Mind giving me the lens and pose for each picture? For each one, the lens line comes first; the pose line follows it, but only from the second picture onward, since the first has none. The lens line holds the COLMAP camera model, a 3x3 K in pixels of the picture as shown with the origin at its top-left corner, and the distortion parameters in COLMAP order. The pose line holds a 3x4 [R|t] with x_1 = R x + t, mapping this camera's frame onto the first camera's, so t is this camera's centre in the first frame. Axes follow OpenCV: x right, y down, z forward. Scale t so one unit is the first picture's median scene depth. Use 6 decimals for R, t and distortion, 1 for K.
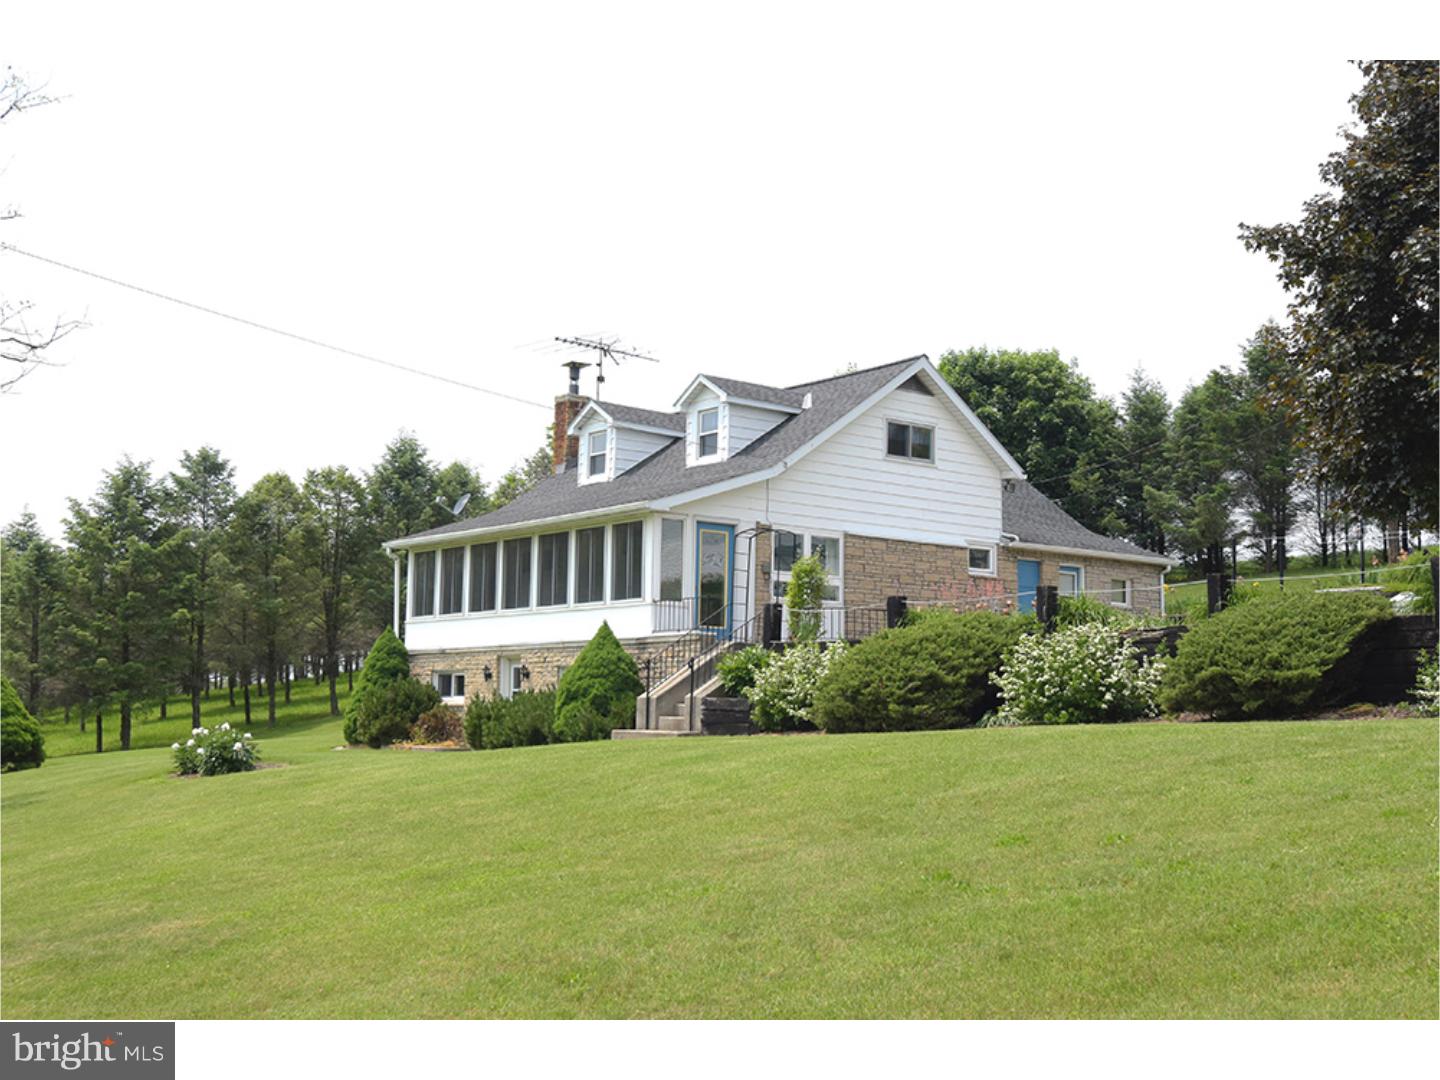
lens RADIAL K [[1667.1, 0, 719.4], [0, 1667.1, 539.4], [0, 0, 1]] dist [0.003810, 0.000000]
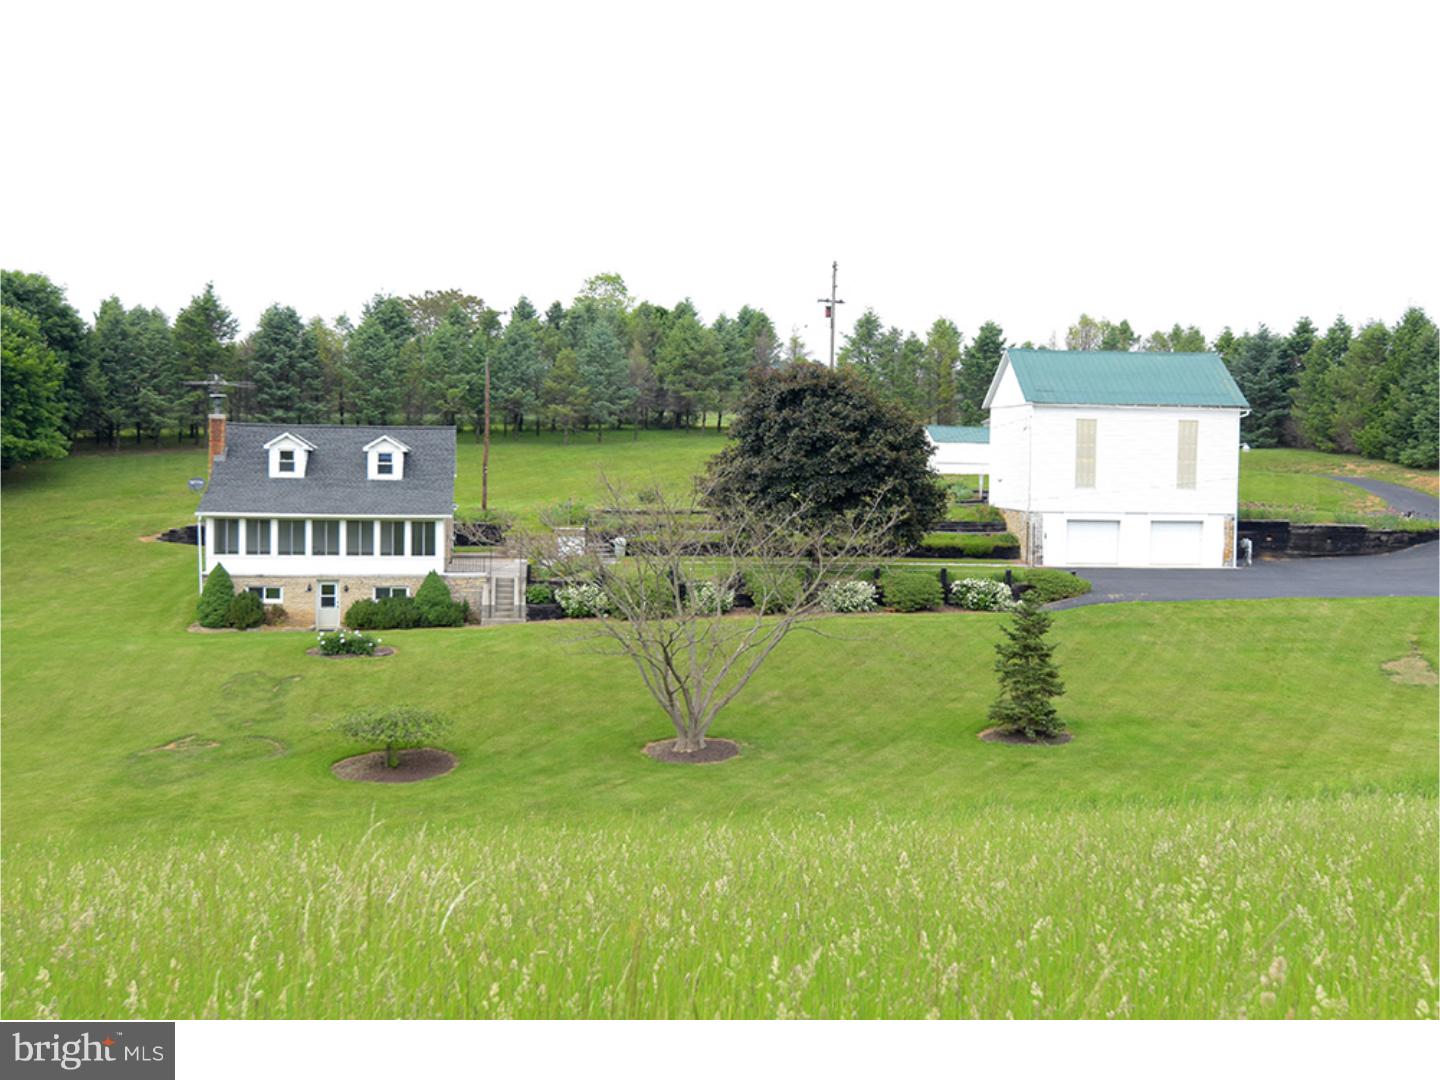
lens RADIAL K [[1667.1, 0, 715.5], [0, 1667.1, 529.9], [0, 0, 1]] dist [0.003810, 0.000000]
pose [[0.507363, -0.053585, 0.860065, -1.569375], [-0.100676, 0.987544, 0.120918, -0.272505], [-0.855831, -0.147937, 0.495649, -0.386055]]
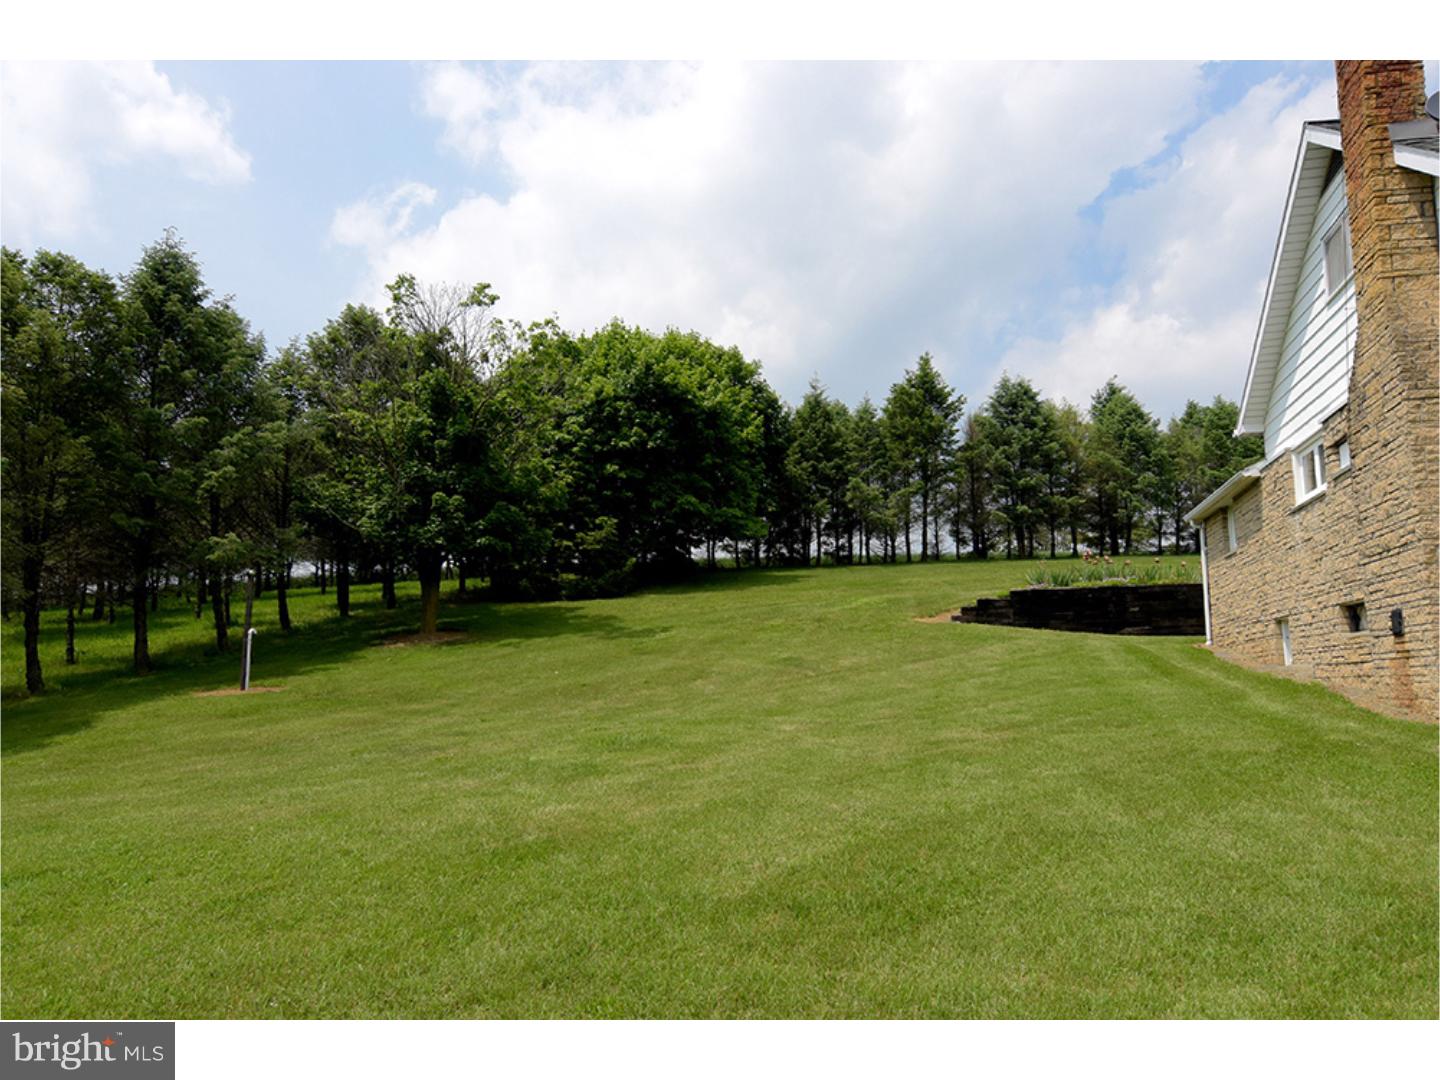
lens RADIAL K [[1043.1, 0, 733.9], [0, 1043.1, 533.7], [0, 0, 1]] dist [-0.008315, -0.037248]
pose [[0.790862, 0.067752, 0.608233, -0.480078], [-0.048444, 0.997665, -0.048142, 0.105725], [-0.610074, 0.008609, 0.792297, 1.005630]]
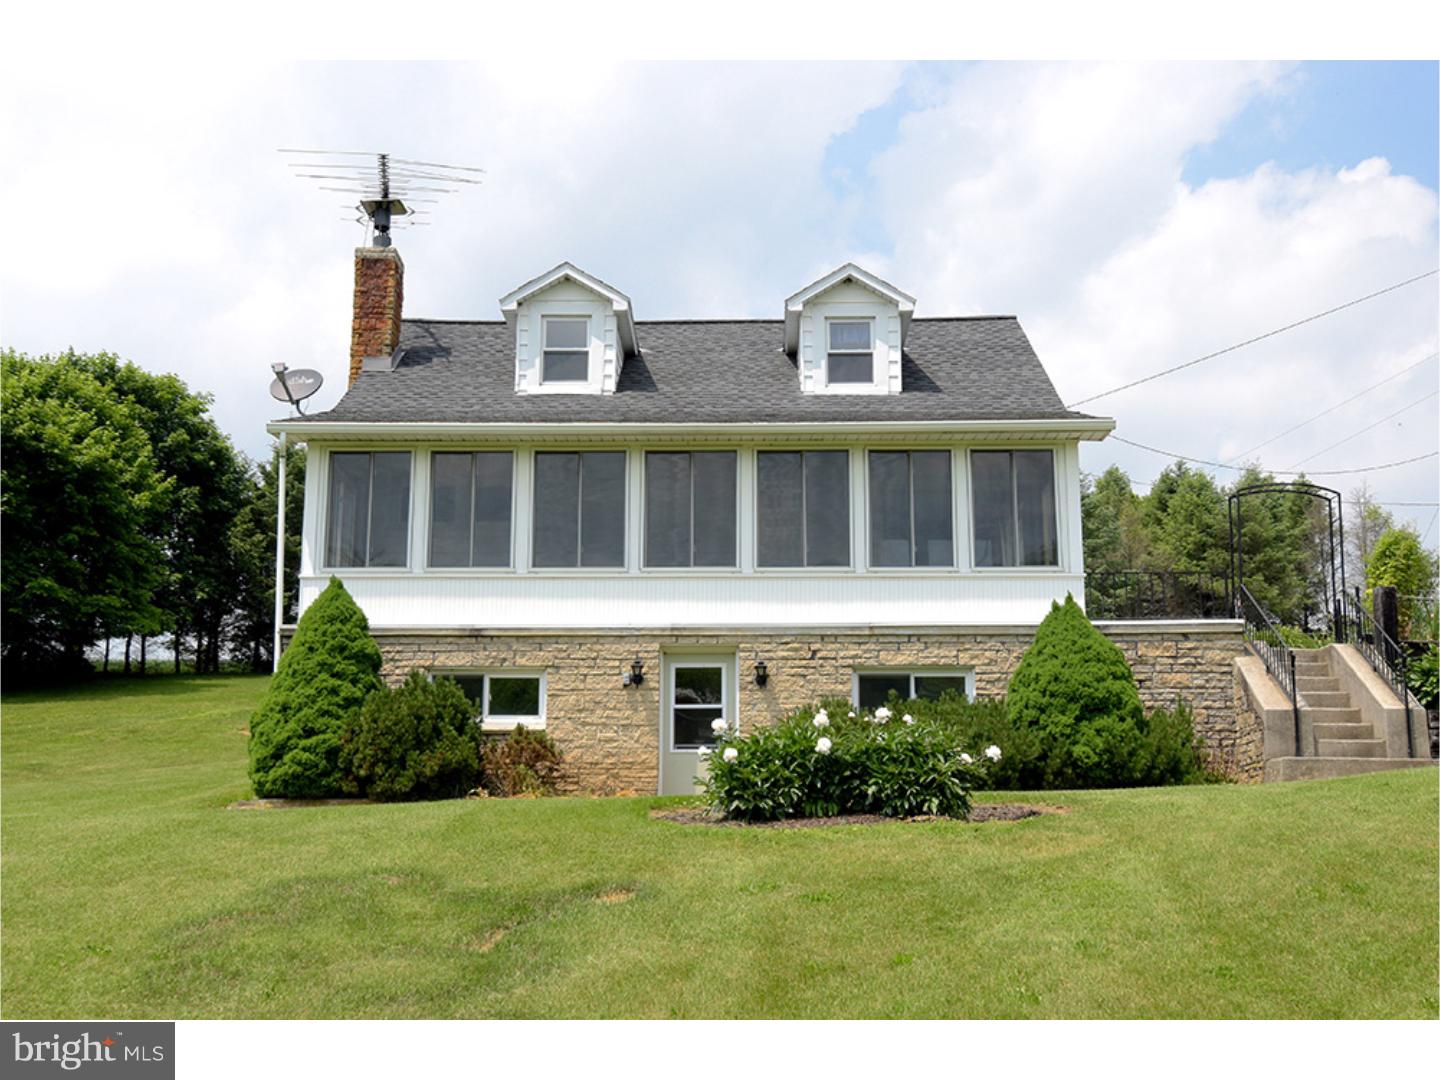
lens RADIAL K [[1667.1, 0, 734.4], [0, 1667.1, 546.3], [0, 0, 1]] dist [0.003810, 0.000000]
pose [[0.627888, 0.130572, 0.767273, -0.554182], [-0.075441, 0.991395, -0.106976, 0.093617], [-0.774639, 0.009285, 0.632336, 0.594362]]
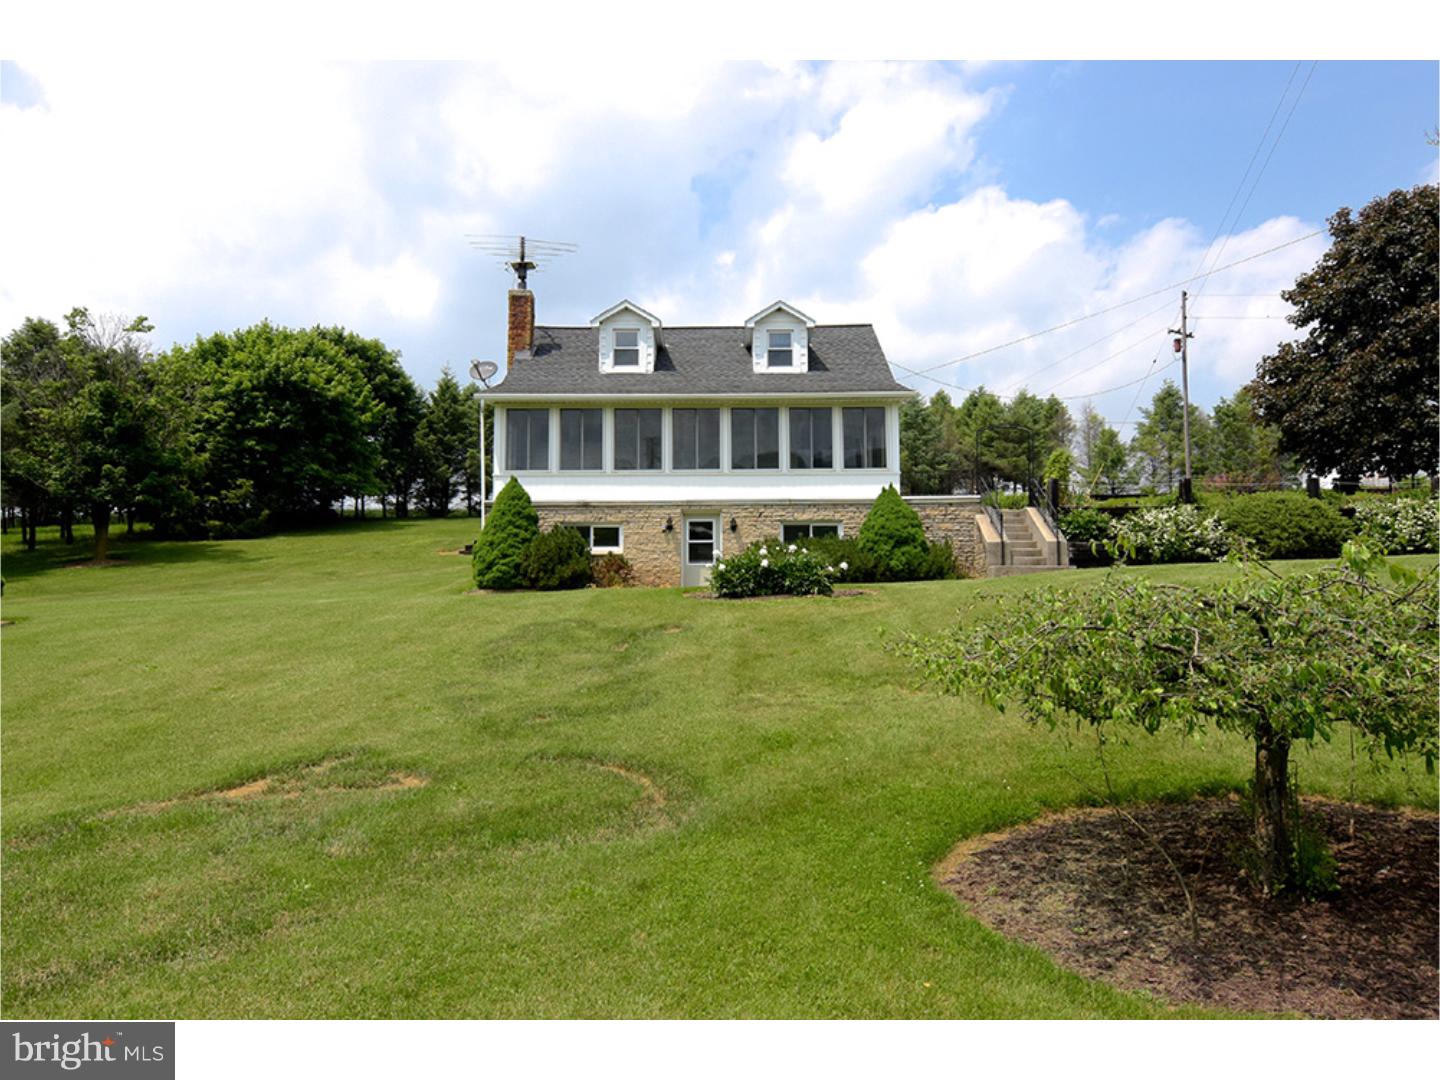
lens RADIAL K [[1043.1, 0, 732.7], [0, 1043.1, 572.7], [0, 0, 1]] dist [-0.008315, -0.037248]
pose [[0.612301, 0.022774, 0.790297, -0.653073], [-0.070017, 0.997220, 0.025511, 0.089466], [-0.787518, -0.070955, 0.612193, 0.521571]]
